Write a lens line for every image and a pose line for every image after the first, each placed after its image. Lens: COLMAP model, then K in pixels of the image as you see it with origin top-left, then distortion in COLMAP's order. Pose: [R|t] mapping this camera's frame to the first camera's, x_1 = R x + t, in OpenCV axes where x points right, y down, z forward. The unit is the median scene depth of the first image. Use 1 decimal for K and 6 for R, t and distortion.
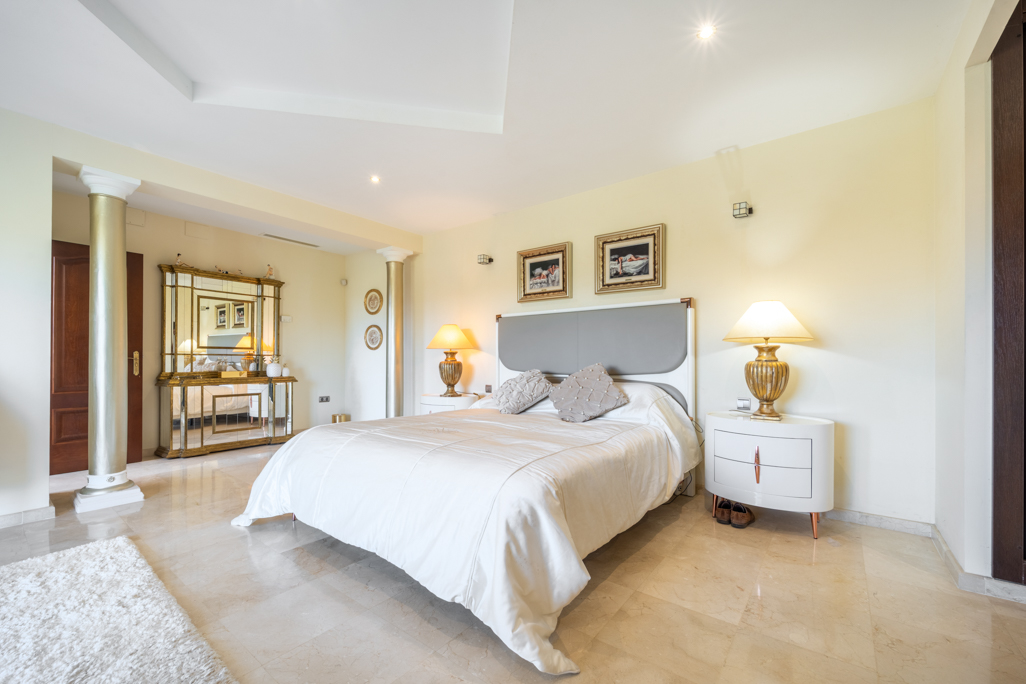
lens RADIAL K [[427.4, 0, 514.4], [0, 427.4, 359.0], [0, 0, 1]] dist [-0.002134, -0.000545]
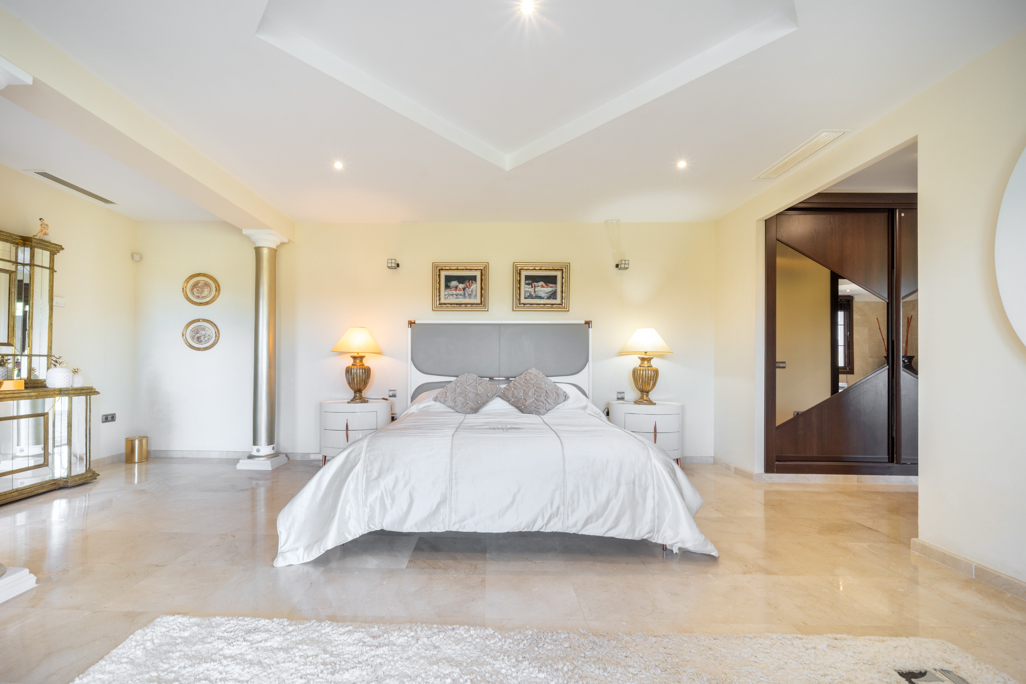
lens RADIAL K [[417.0, 0, 511.4], [0, 417.0, 362.7], [0, 0, 1]] dist [-0.001262, -0.000255]
pose [[0.797278, 0.007201, 0.603570, -0.485905], [-0.007198, 0.999971, -0.002421, -0.001702], [-0.603570, -0.002414, 0.797307, 0.061671]]
